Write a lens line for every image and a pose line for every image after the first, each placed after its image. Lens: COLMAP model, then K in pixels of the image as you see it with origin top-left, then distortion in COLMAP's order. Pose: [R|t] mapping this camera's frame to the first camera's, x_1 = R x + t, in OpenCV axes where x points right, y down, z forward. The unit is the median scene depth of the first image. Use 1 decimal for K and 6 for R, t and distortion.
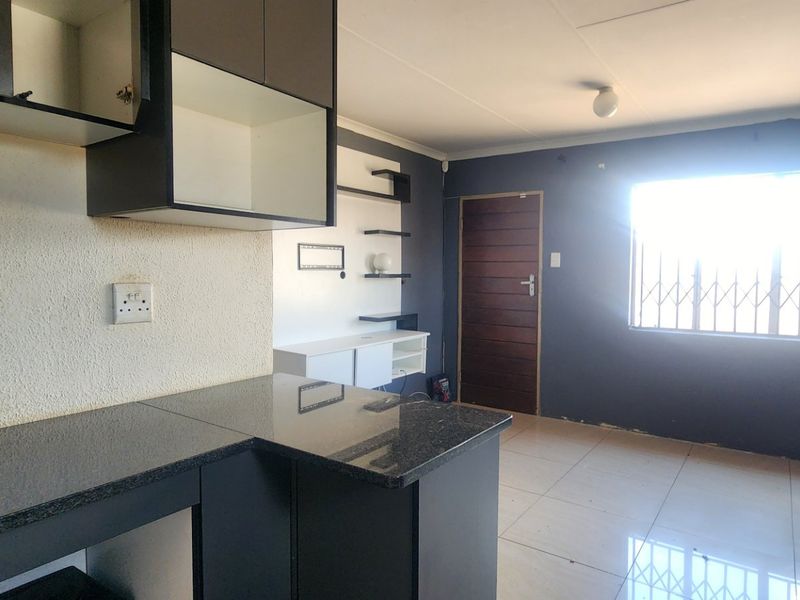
lens RADIAL K [[525.1, 0, 408.0], [0, 525.1, 301.4], [0, 0, 1]] dist [-0.002141, -0.002174]
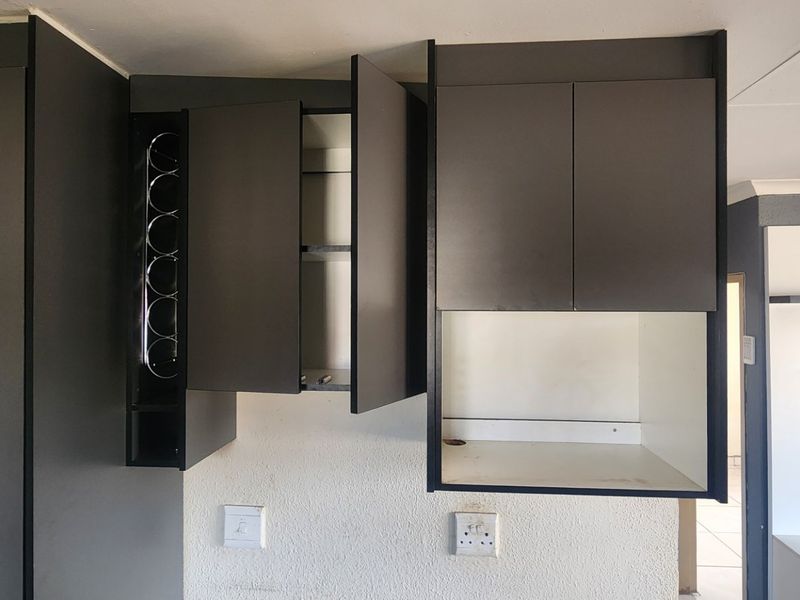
lens RADIAL K [[525.1, 0, 408.0], [0, 525.1, 301.4], [0, 0, 1]] dist [-0.002141, -0.002174]
pose [[0.504272, -0.017916, -0.863359, 0.209488], [-0.043708, 0.997974, -0.046238, -0.343819], [0.862438, 0.061052, 0.502467, 0.396123]]
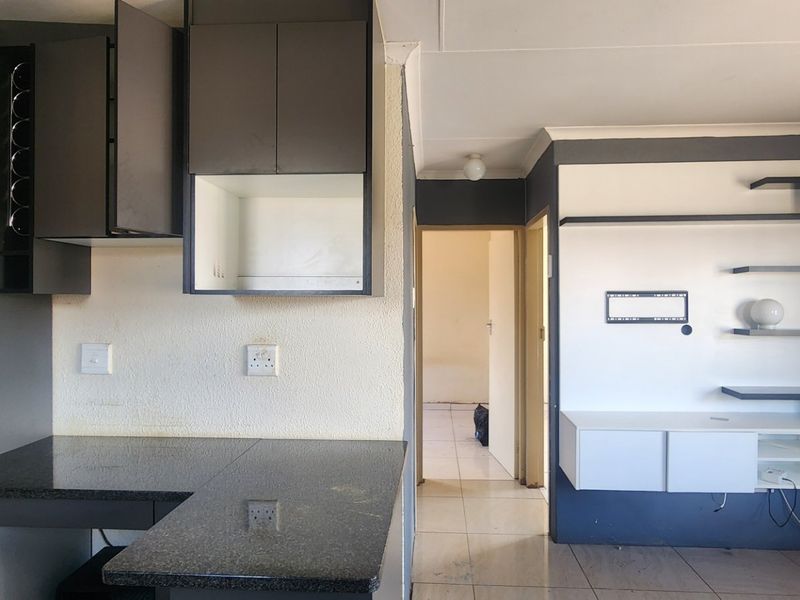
lens RADIAL K [[525.1, 0, 408.0], [0, 525.1, 301.4], [0, 0, 1]] dist [-0.002141, -0.002174]
pose [[0.521155, -0.010200, -0.853401, 0.723114], [-0.044134, 0.998269, -0.038884, -0.101944], [0.852320, 0.057928, 0.519803, 0.608691]]
